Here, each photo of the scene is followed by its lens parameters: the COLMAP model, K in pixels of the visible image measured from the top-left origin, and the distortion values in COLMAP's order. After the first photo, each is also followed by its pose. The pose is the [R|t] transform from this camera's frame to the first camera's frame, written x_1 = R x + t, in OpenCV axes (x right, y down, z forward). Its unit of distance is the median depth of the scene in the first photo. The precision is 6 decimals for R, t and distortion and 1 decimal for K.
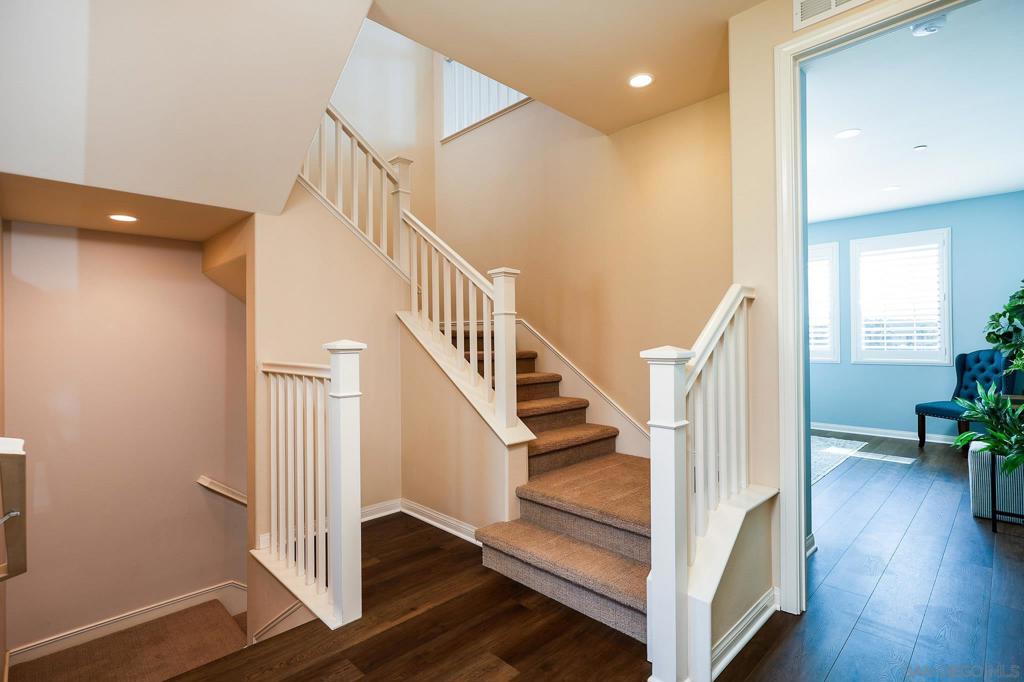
lens RADIAL K [[491.8, 0, 511.2], [0, 491.8, 339.7], [0, 0, 1]] dist [-0.000558, 0.000105]
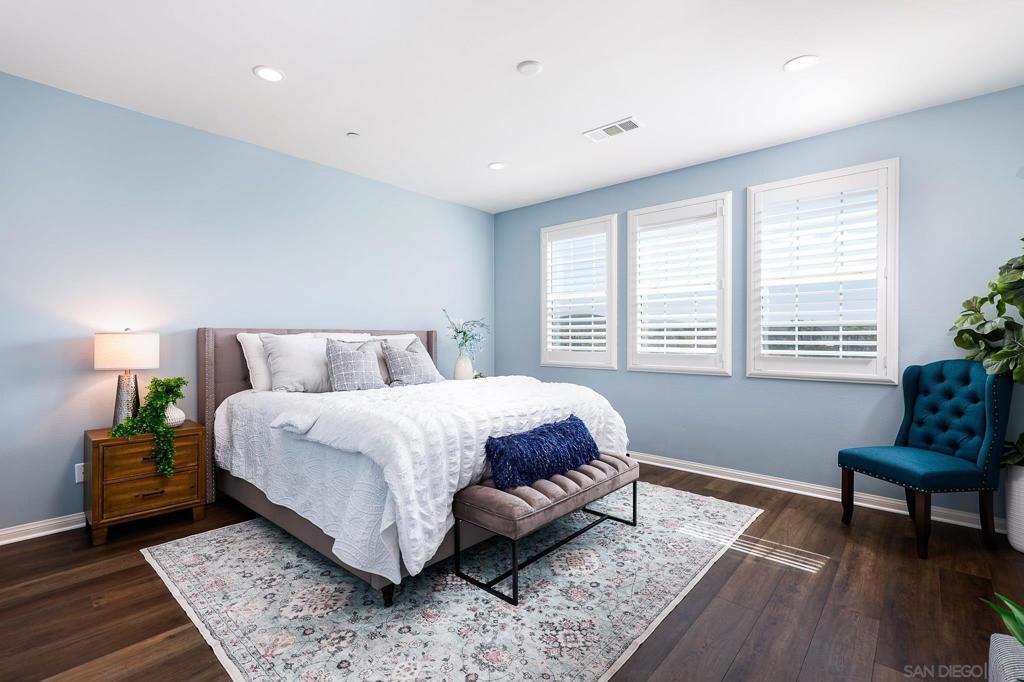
lens RADIAL K [[464.9, 0, 511.7], [0, 464.9, 340.8], [0, 0, 1]] dist [0.000930, -0.000024]
pose [[0.997879, 0.016282, 0.063020, 0.407532], [-0.016718, 0.999840, 0.006397, 0.003138], [-0.062906, -0.007437, 0.997992, 0.484766]]
